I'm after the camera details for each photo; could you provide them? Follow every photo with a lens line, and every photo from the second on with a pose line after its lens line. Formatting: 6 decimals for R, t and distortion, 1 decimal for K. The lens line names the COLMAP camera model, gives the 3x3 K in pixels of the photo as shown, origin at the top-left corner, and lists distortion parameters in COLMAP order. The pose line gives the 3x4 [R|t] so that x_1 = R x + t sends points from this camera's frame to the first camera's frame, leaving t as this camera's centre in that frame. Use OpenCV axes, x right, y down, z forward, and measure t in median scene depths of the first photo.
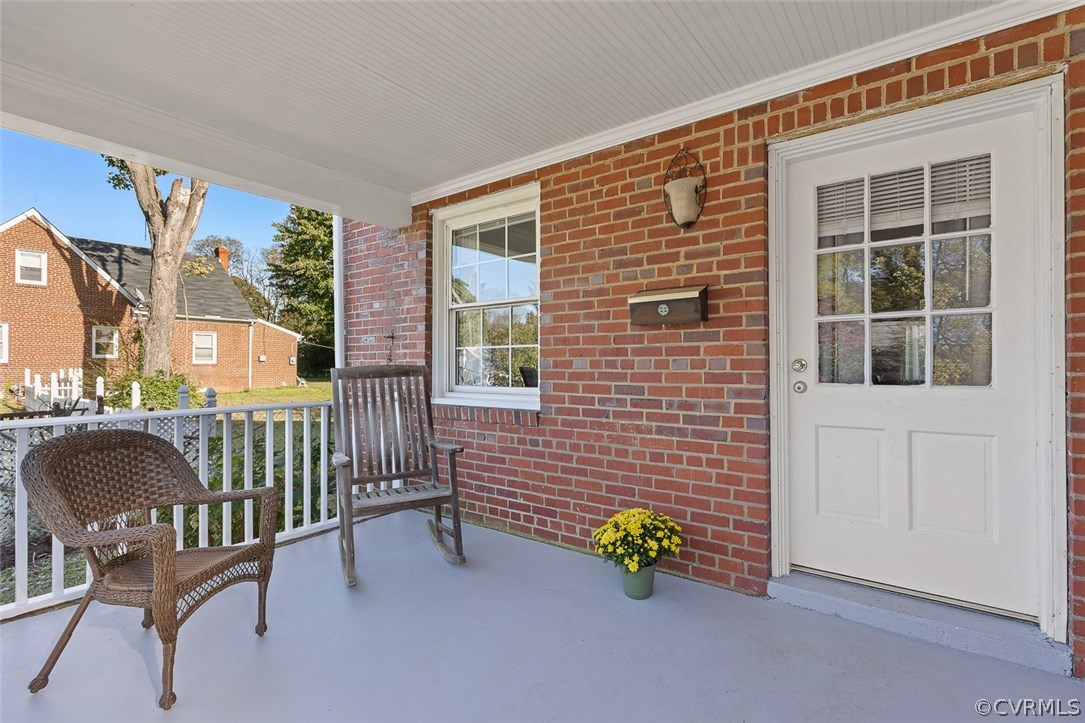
lens RADIAL K [[509.8, 0, 542.8], [0, 509.8, 356.7], [0, 0, 1]] dist [-0.001054, -0.000516]
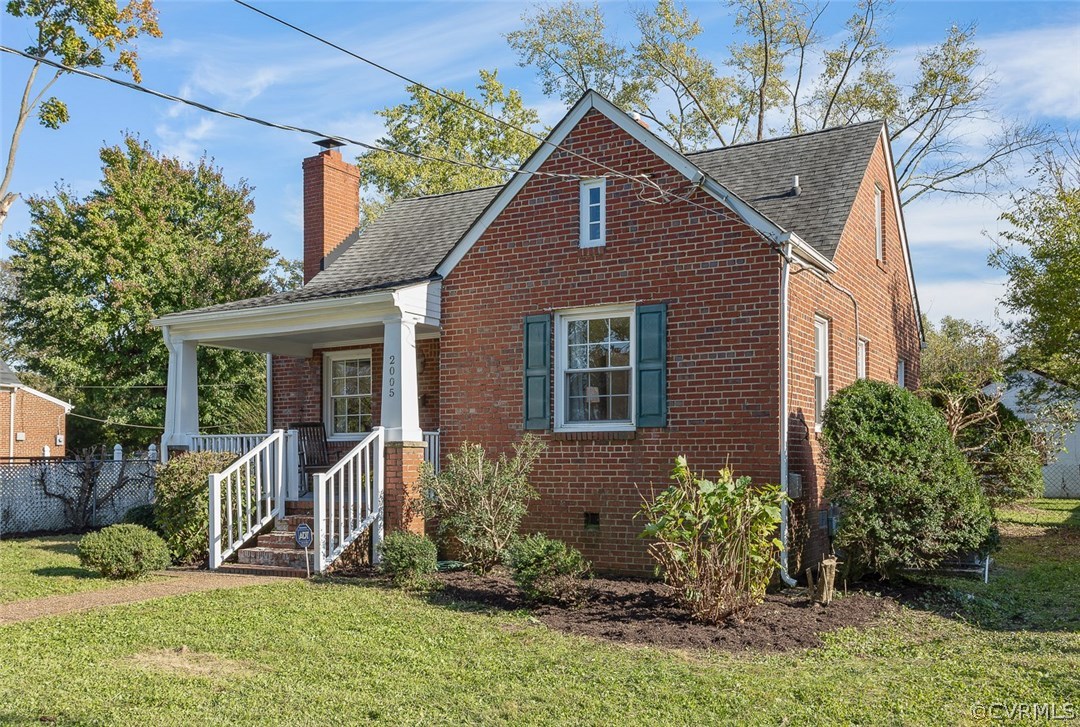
lens RADIAL K [[994.2, 0, 541.0], [0, 994.2, 366.1], [0, 0, 1]] dist [-0.008259, 0.000000]
pose [[0.993519, 0.006264, 0.113492, 0.221697], [0.002708, 0.996893, -0.078721, 0.106716], [-0.113632, 0.078518, 0.990415, -3.260255]]
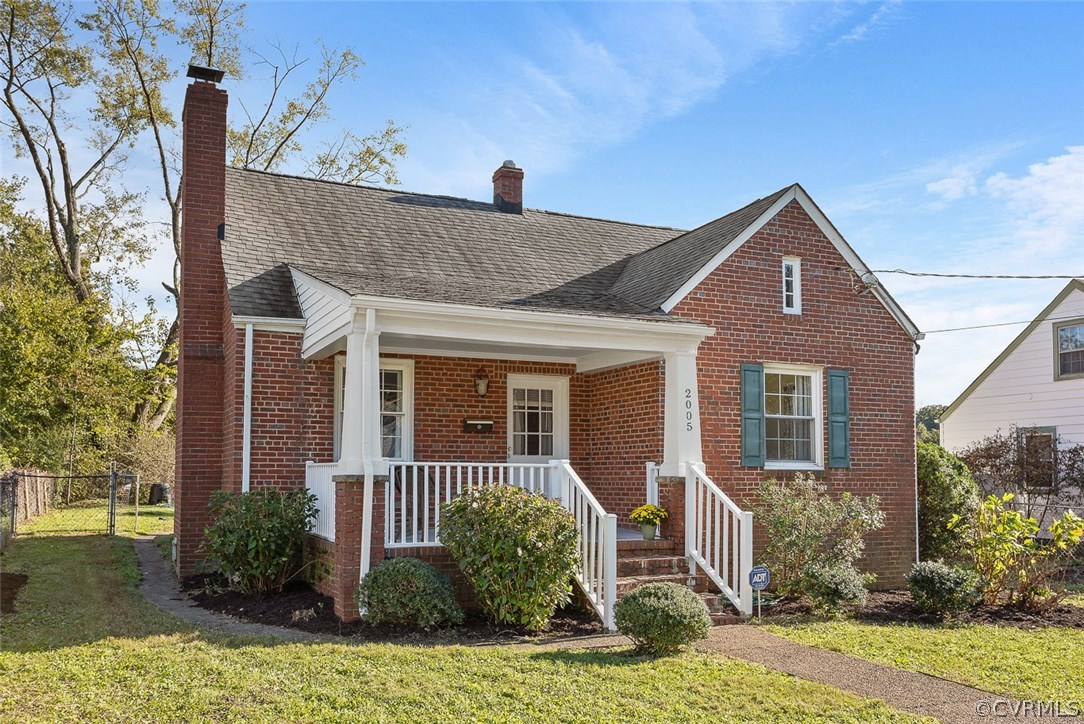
lens RADIAL K [[900.4, 0, 542.7], [0, 900.4, 360.7], [0, 0, 1]] dist [0.016443, 0.002107]
pose [[0.476416, 0.111498, 0.872122, -2.545519], [-0.019436, 0.993020, -0.116337, 0.073811], [-0.879005, 0.038475, 0.475257, -1.061273]]
